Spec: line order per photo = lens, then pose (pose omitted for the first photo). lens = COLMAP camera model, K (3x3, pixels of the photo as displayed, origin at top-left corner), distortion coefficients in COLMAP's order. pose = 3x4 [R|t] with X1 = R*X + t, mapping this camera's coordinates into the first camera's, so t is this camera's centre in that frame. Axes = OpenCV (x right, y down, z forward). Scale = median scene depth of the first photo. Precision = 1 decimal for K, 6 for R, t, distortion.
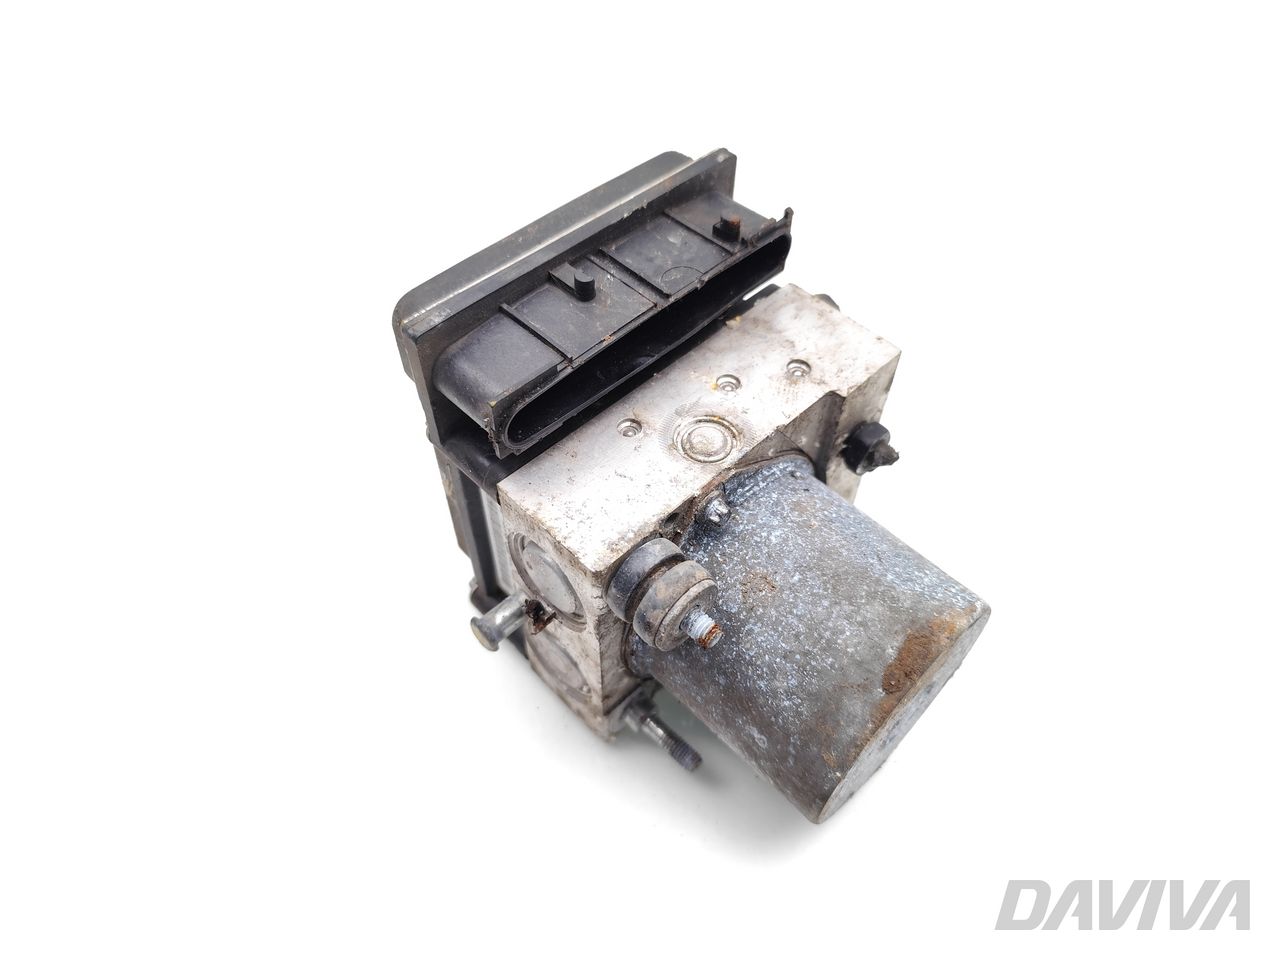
lens RADIAL K [[913.2, 0, 641.5], [0, 913.2, 482.0], [0, 0, 1]] dist [0.023841, -0.003302]
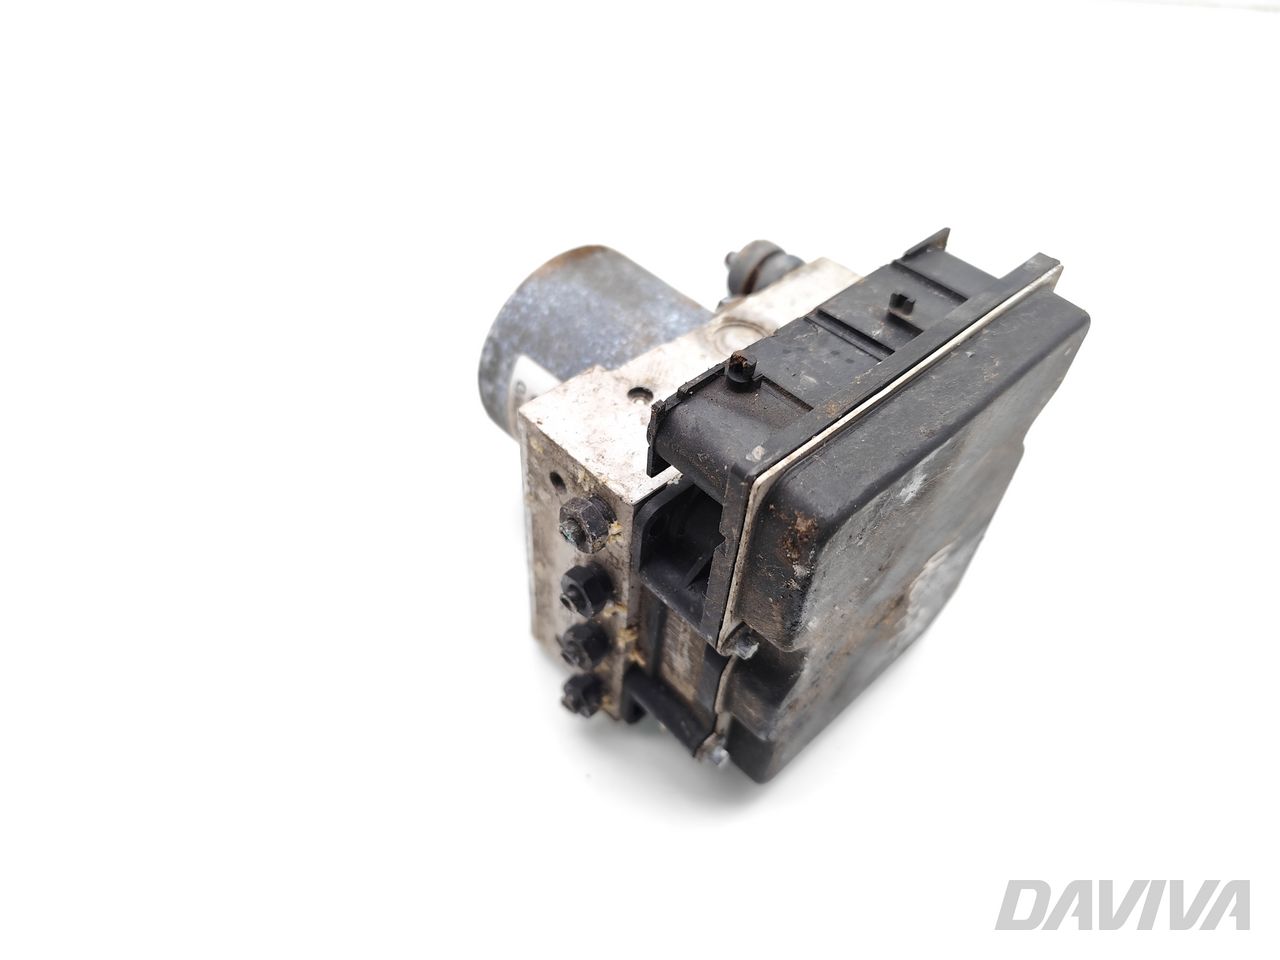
lens RADIAL K [[913.2, 0, 637.2], [0, 913.2, 481.3], [0, 0, 1]] dist [0.023841, -0.003302]
pose [[-0.998048, -0.057153, -0.025162, 0.210145], [-0.016861, -0.141333, 0.989819, -1.116899], [-0.060127, 0.988311, 0.140094, 1.040372]]
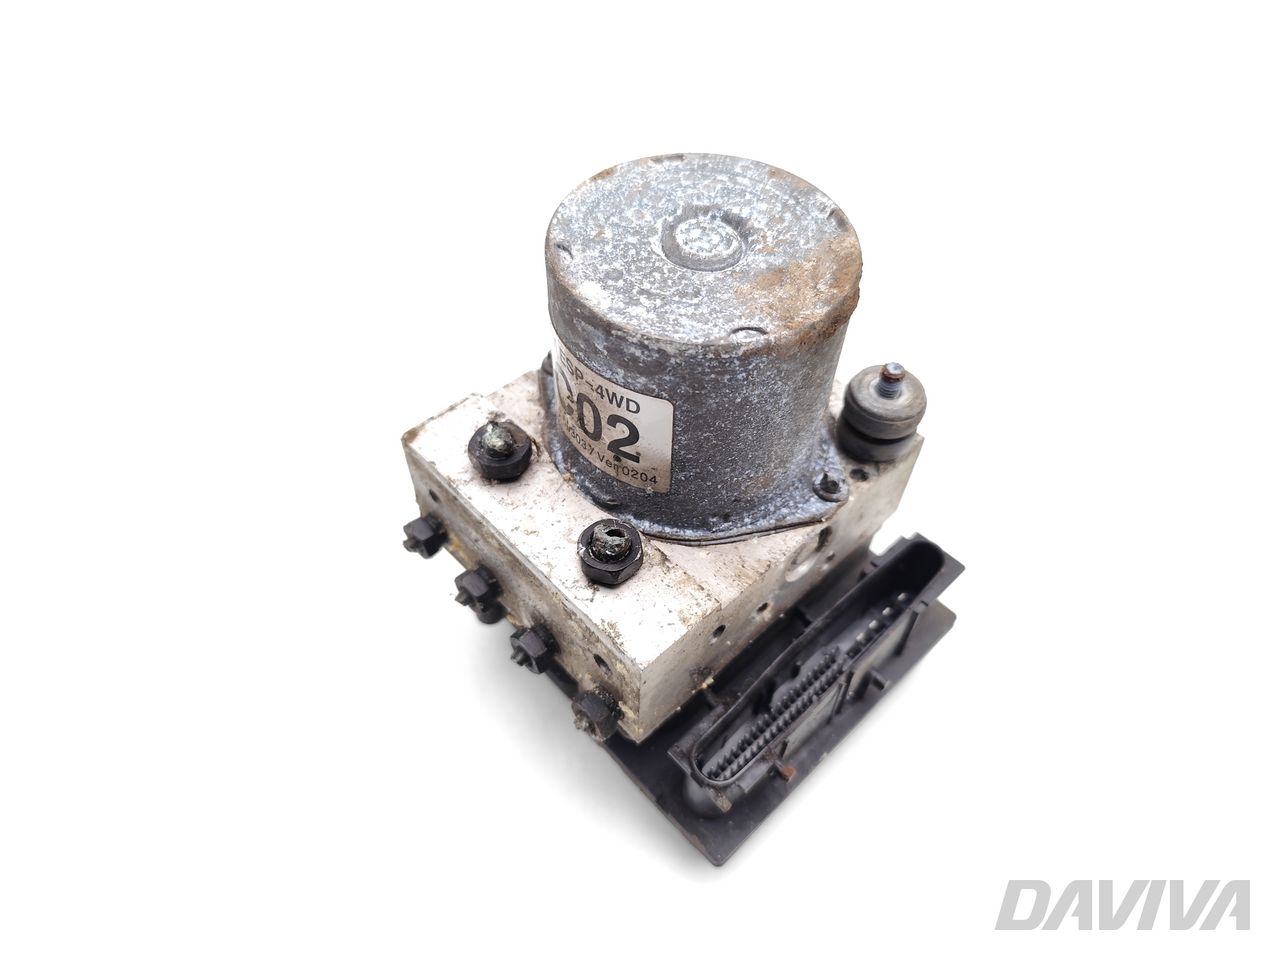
lens RADIAL K [[913.2, 0, 638.6], [0, 913.2, 482.0], [0, 0, 1]] dist [0.023841, -0.003302]
pose [[-0.502018, -0.054257, -0.863154, 1.102816], [-0.018883, -0.997105, 0.073659, -0.041517], [-0.864651, 0.053277, 0.499540, 0.649686]]
